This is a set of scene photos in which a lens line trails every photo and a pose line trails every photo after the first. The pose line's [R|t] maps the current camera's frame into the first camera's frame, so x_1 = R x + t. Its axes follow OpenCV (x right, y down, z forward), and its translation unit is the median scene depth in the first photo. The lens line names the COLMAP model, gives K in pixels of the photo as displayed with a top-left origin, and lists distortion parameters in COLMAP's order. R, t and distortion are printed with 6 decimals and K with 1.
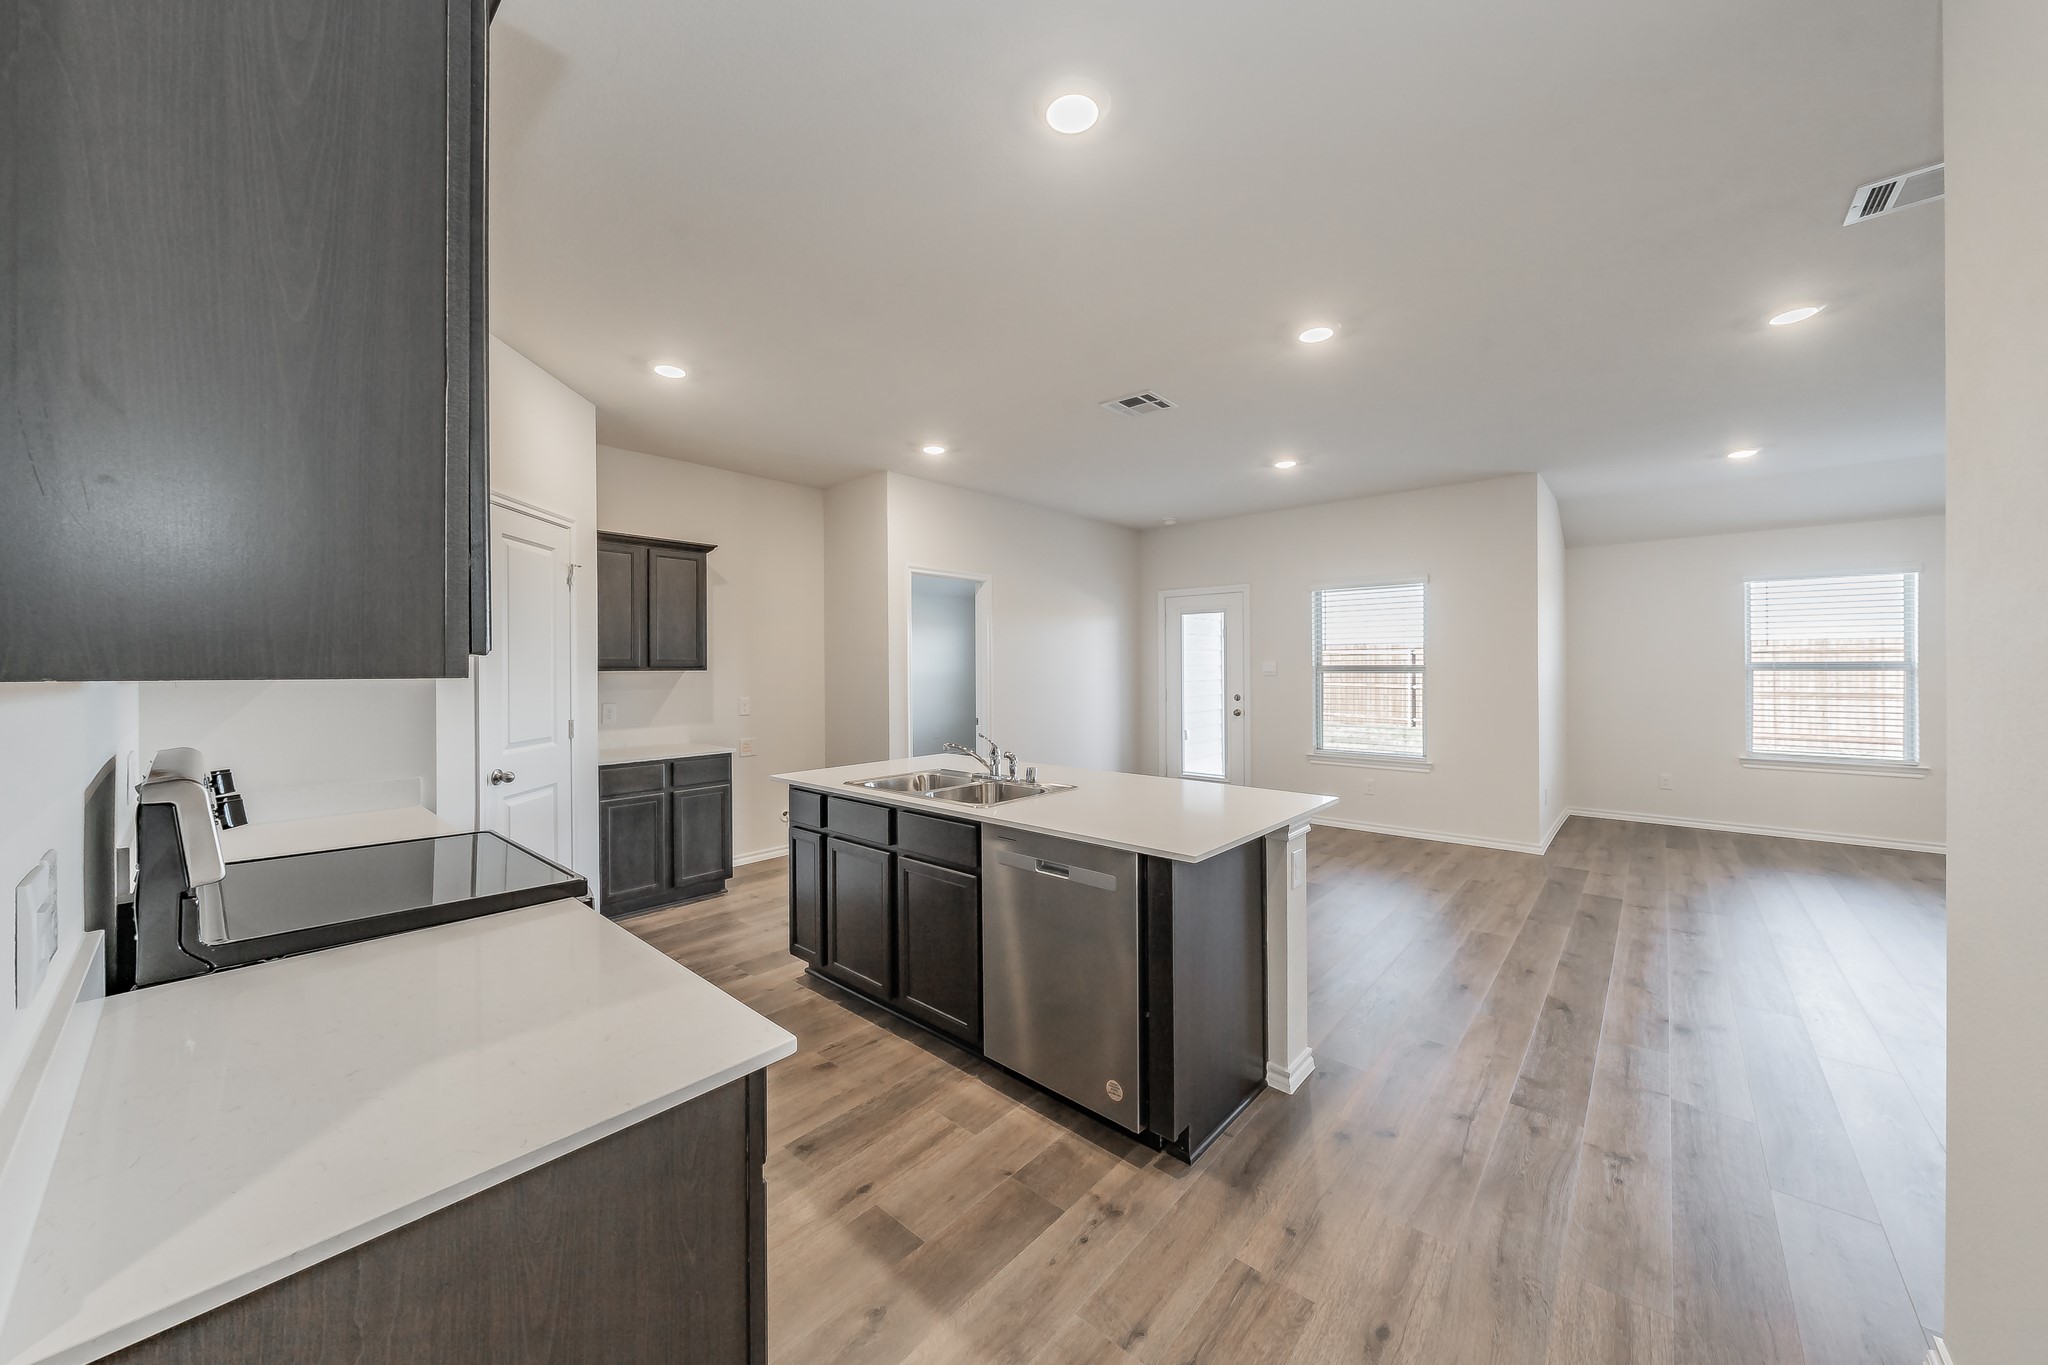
lens RADIAL K [[737.2, 0, 991.5], [0, 737.2, 673.3], [0, 0, 1]] dist [-0.006223, -0.000234]
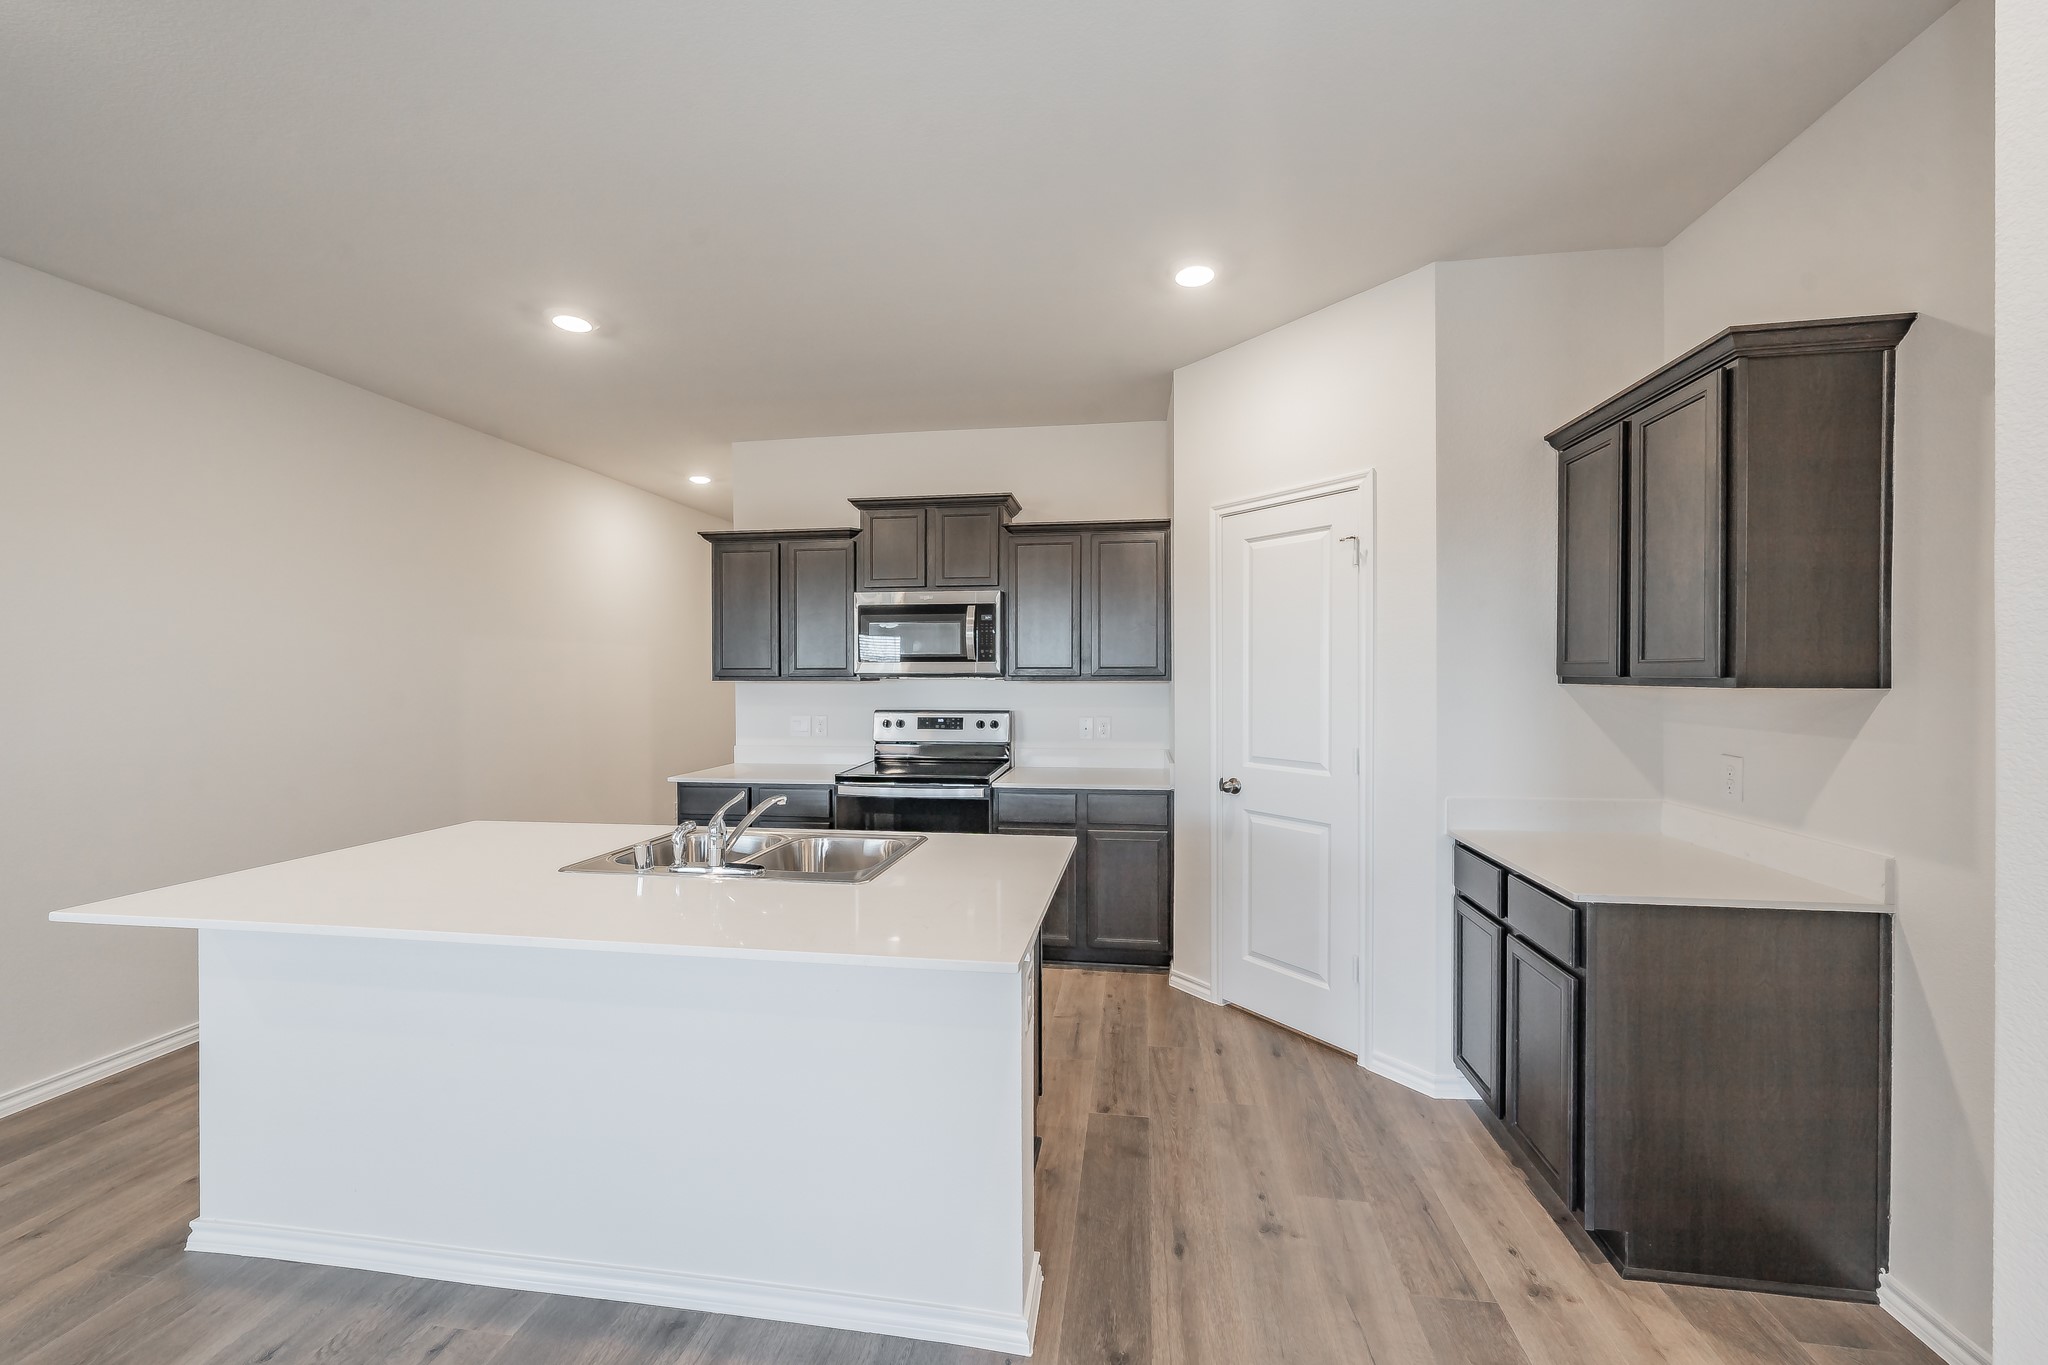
lens RADIAL K [[764.1, 0, 1024.0], [0, 764.1, 685.4], [0, 0, 1]] dist [-0.010915, -0.000017]
pose [[-0.815905, 0.012273, -0.578056, 0.189479], [-0.001180, 0.999737, 0.022892, -0.023623], [0.578185, 0.019360, -0.815676, 1.957454]]
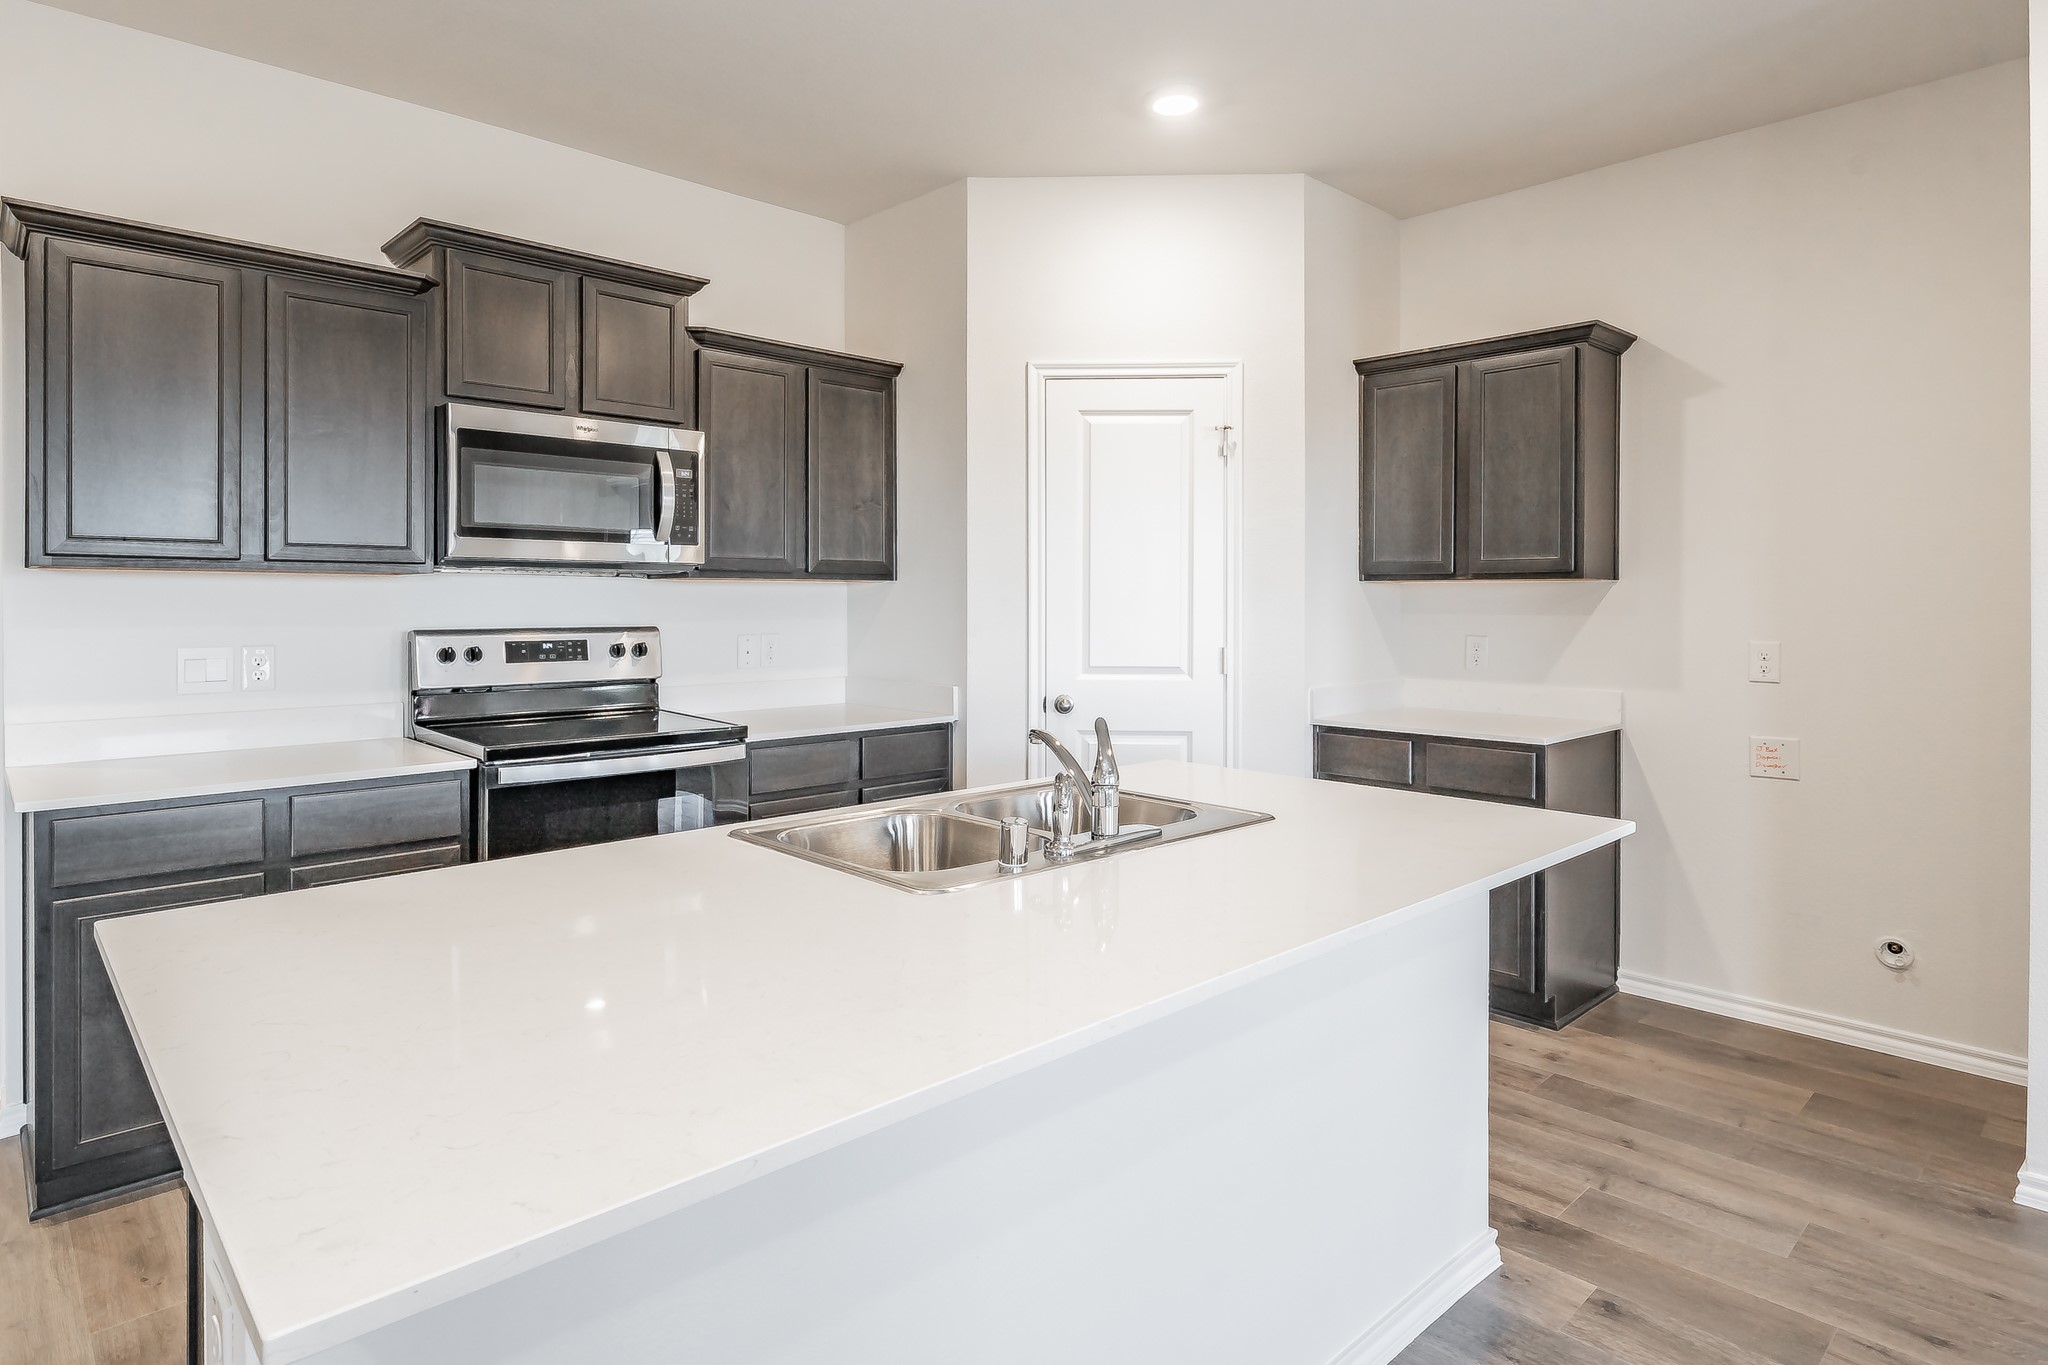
lens RADIAL K [[1114.8, 0, 992.5], [0, 1114.8, 606.5], [0, 0, 1]] dist [0.006514, -0.003500]
pose [[-0.067882, 0.012060, -0.997620, 0.697449], [-0.011857, 0.999847, 0.012894, 0.016157], [0.997623, 0.012704, -0.067728, 1.168863]]
